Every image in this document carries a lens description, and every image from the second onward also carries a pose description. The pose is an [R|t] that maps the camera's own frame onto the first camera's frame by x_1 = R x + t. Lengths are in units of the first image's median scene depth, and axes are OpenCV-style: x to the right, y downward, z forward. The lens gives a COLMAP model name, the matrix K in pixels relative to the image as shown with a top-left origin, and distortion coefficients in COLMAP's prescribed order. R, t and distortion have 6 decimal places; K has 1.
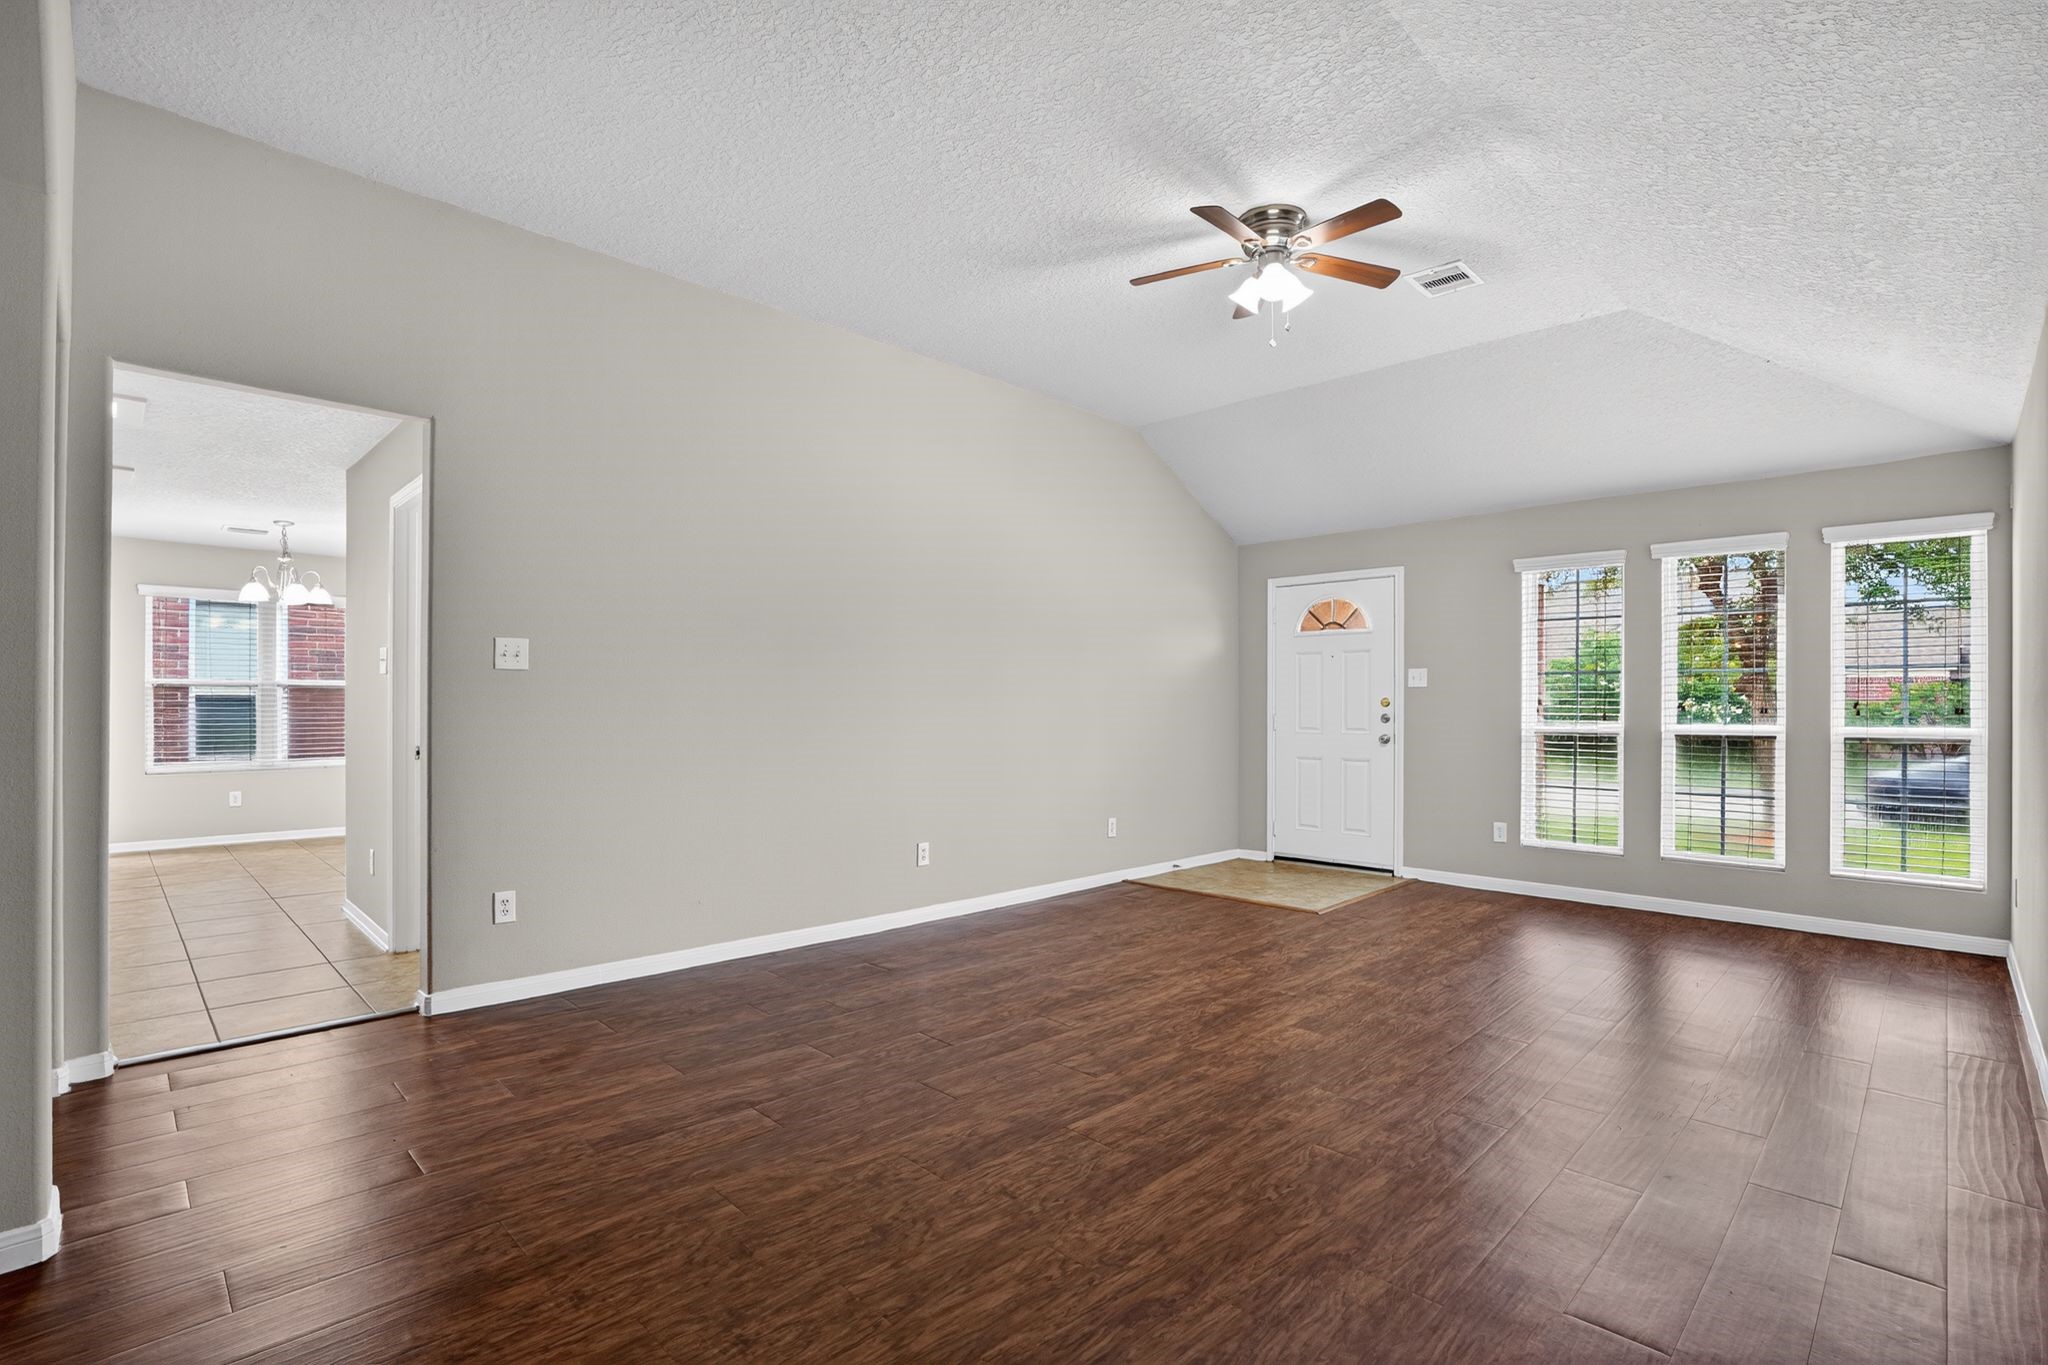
lens RADIAL K [[952.9, 0, 1020.5], [0, 952.9, 711.0], [0, 0, 1]] dist [-0.056916, 0.016232]
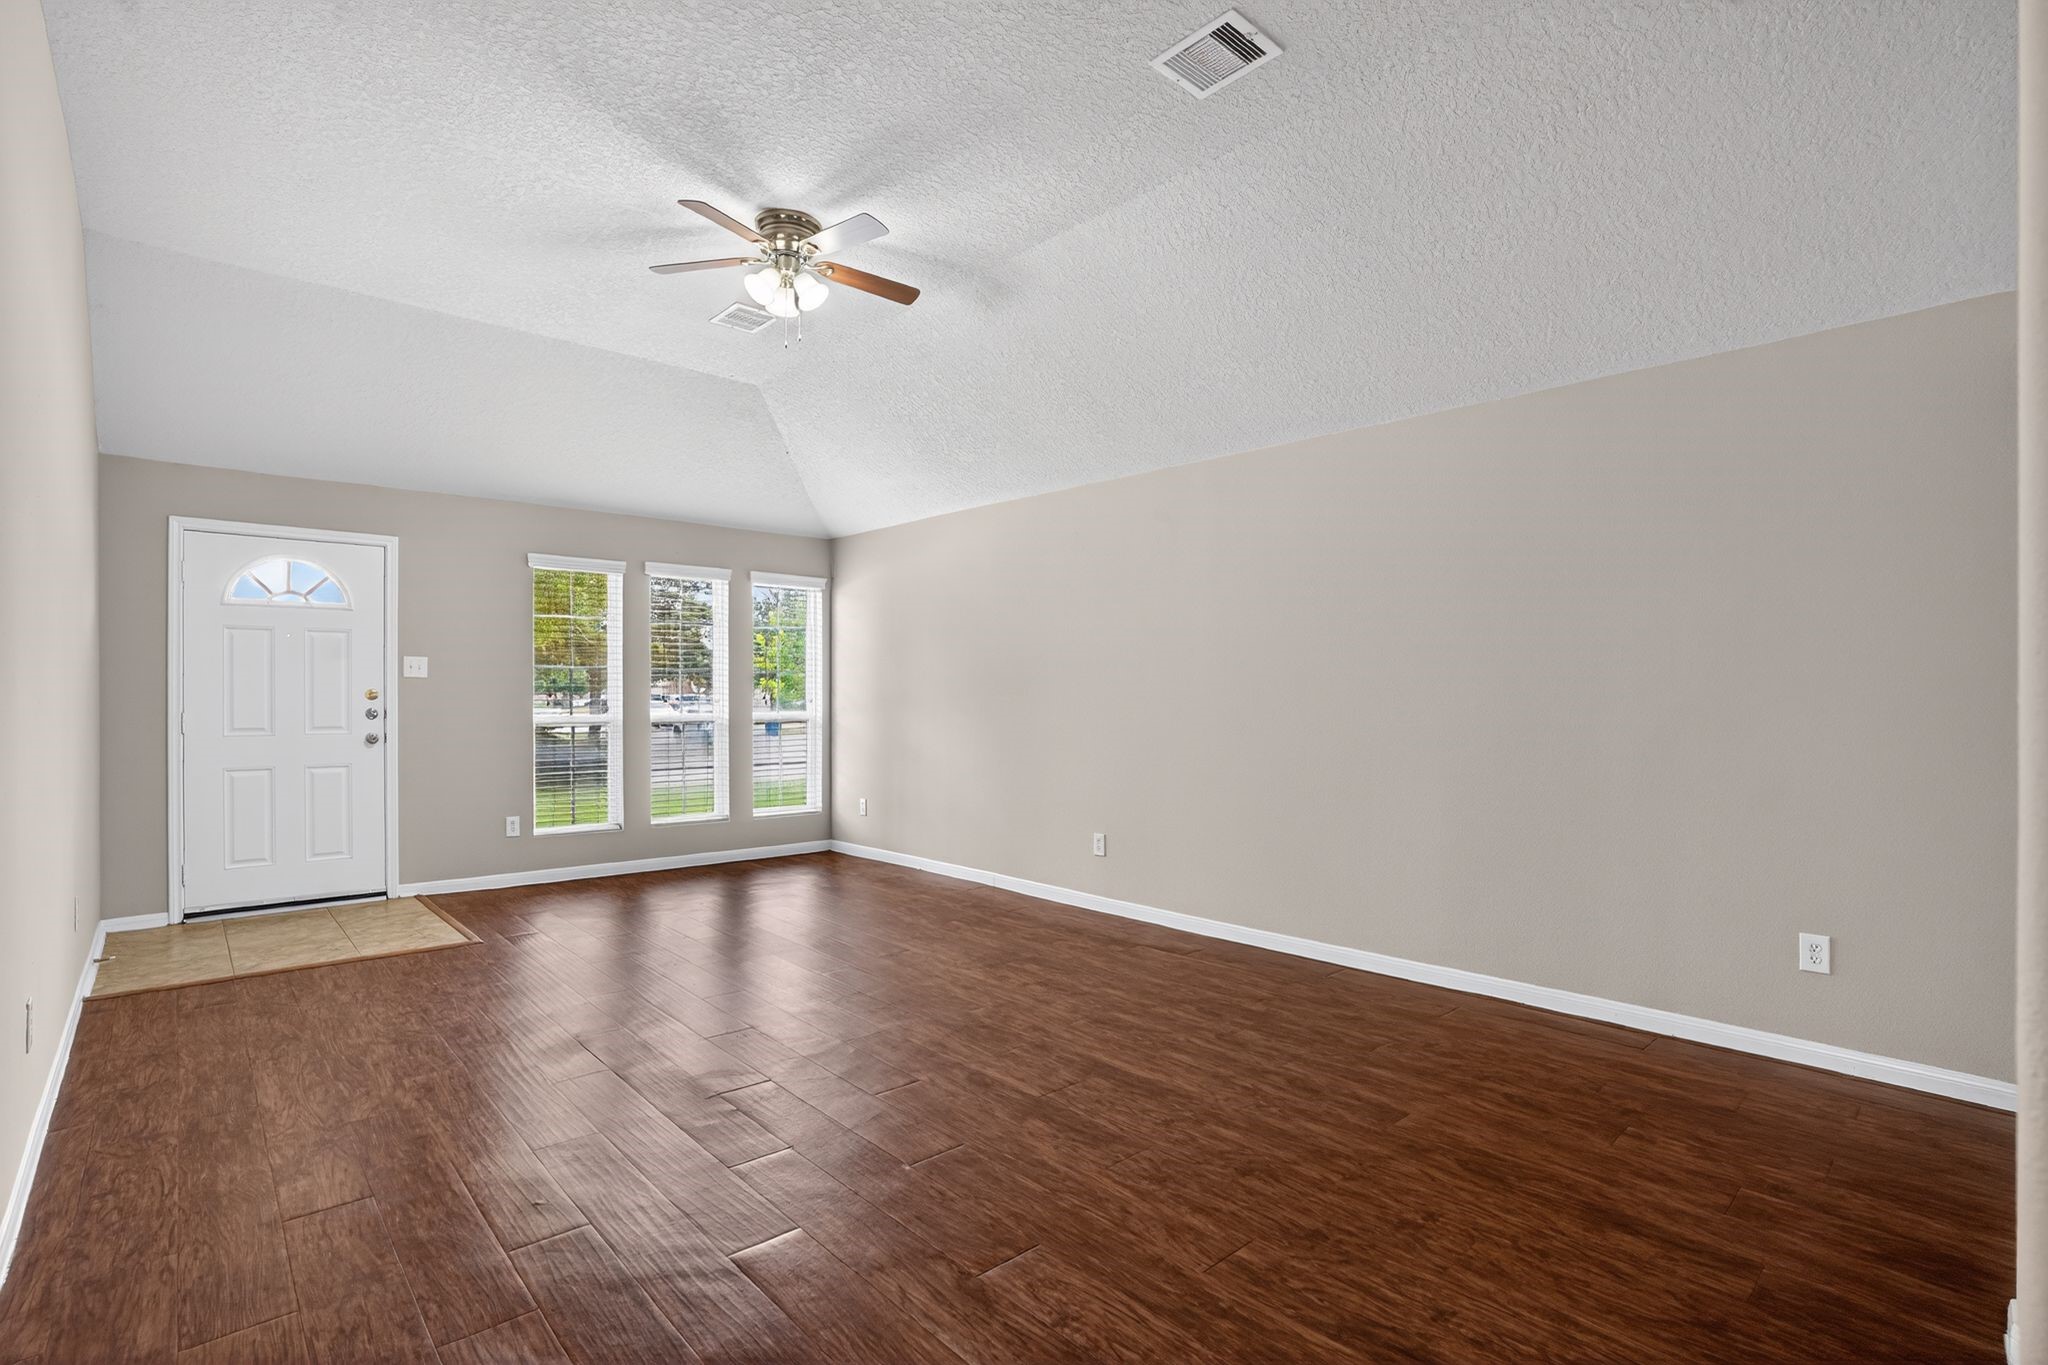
lens RADIAL K [[952.9, 0, 1006.3], [0, 952.9, 697.4], [0, 0, 1]] dist [-0.056916, 0.016232]
pose [[0.050280, -0.002257, 0.998733, -0.653512], [0.003413, 0.999992, 0.002088, -0.010812], [-0.998729, 0.003303, 0.050288, 0.623467]]
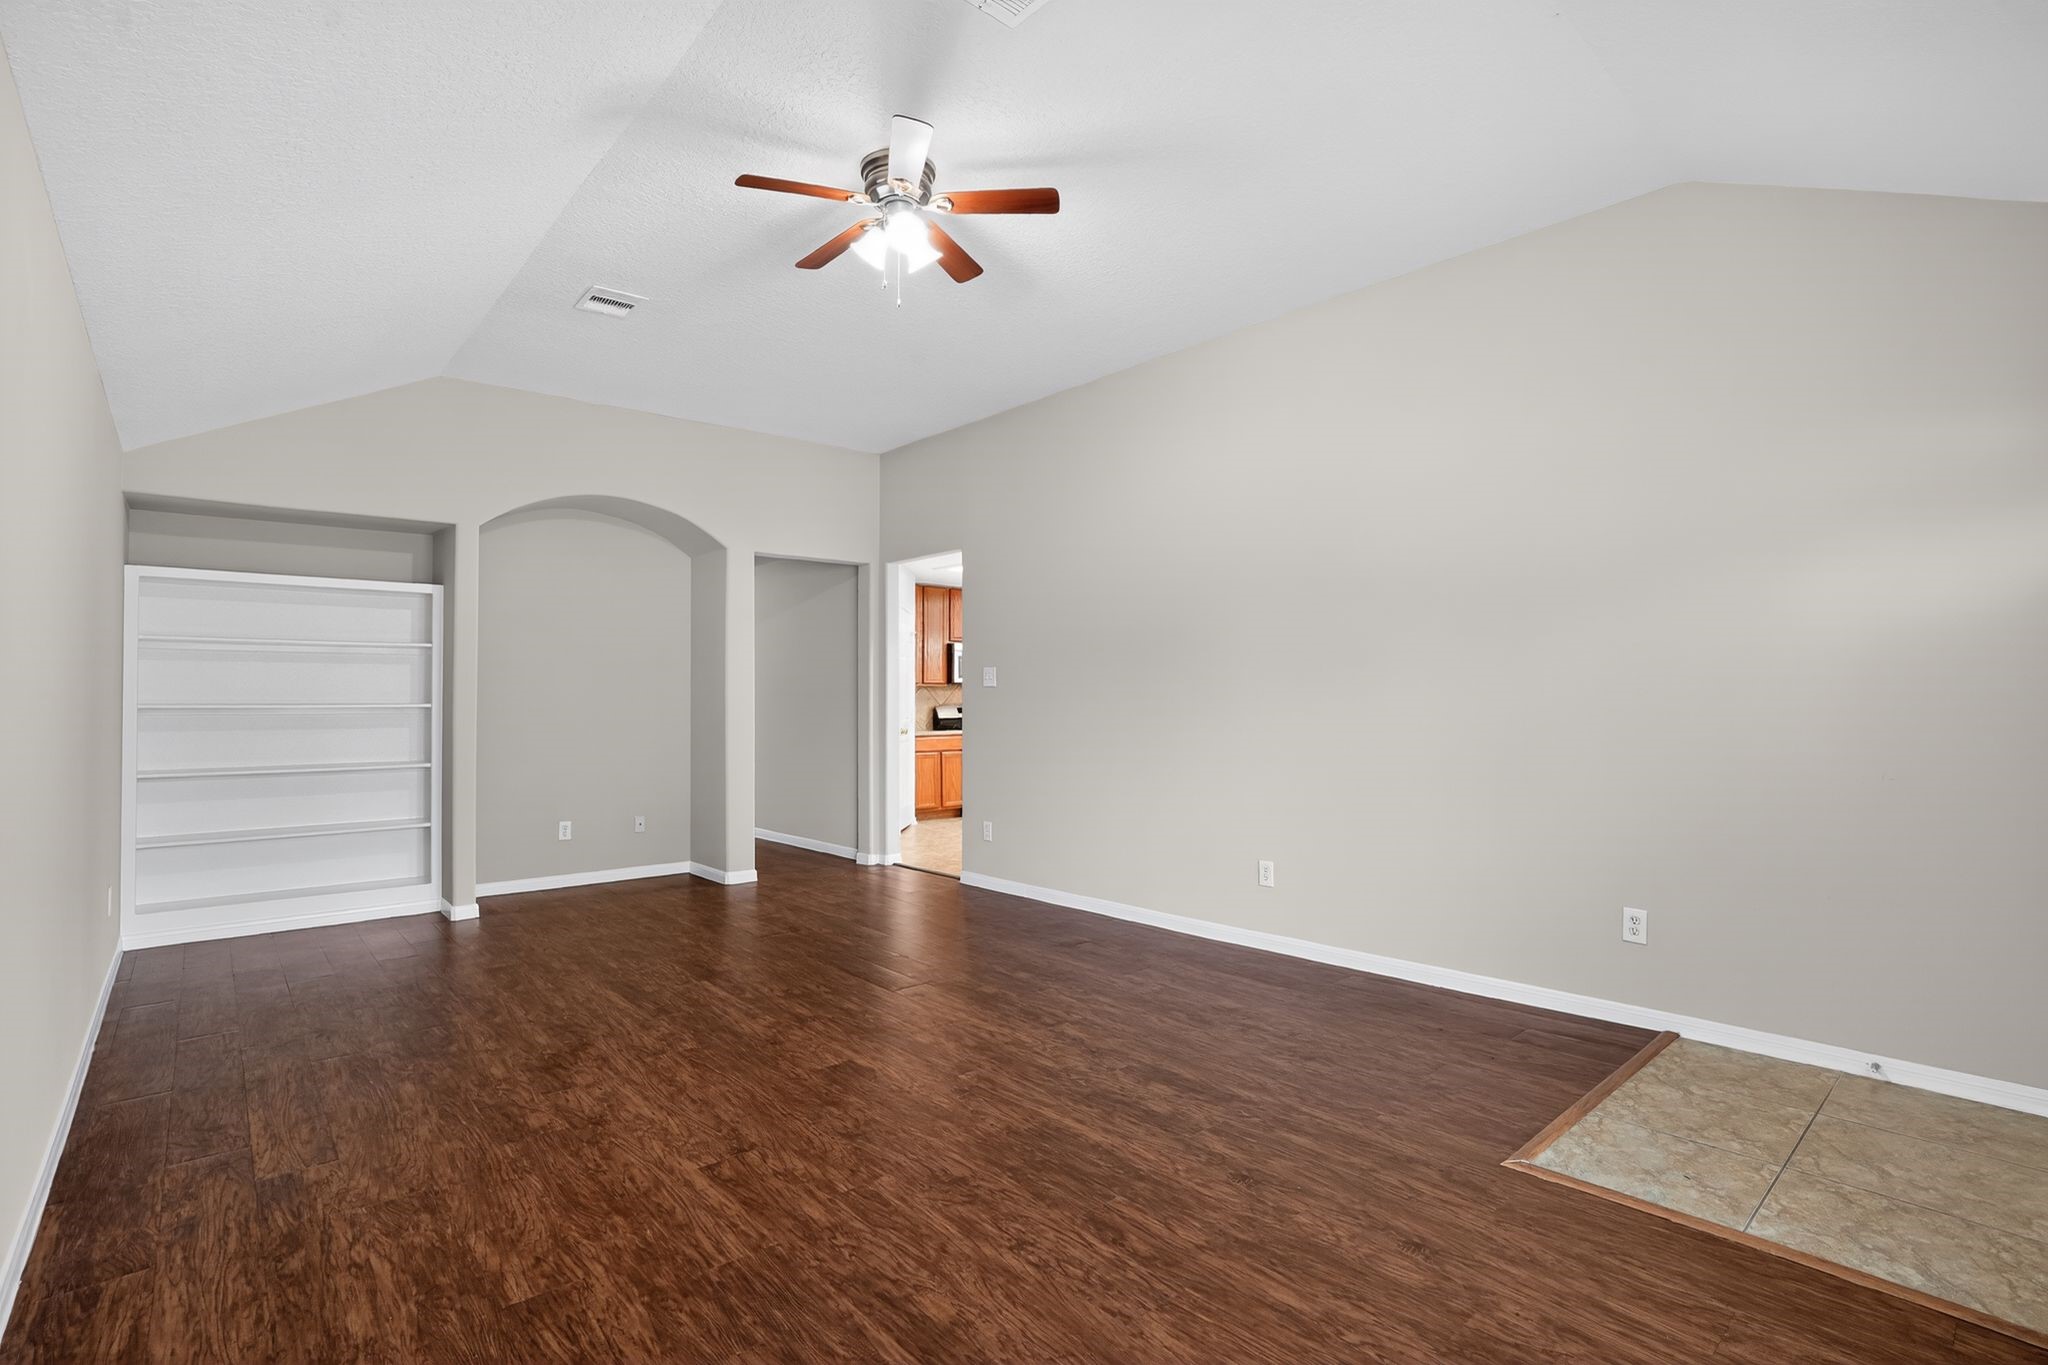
lens RADIAL K [[952.9, 0, 1012.6], [0, 952.9, 672.2], [0, 0, 1]] dist [-0.056916, 0.016232]
pose [[-0.063969, -0.038843, -0.997196, 1.010518], [-0.000478, 0.999243, -0.038893, -0.005230], [0.997952, -0.002011, -0.063939, 1.022472]]
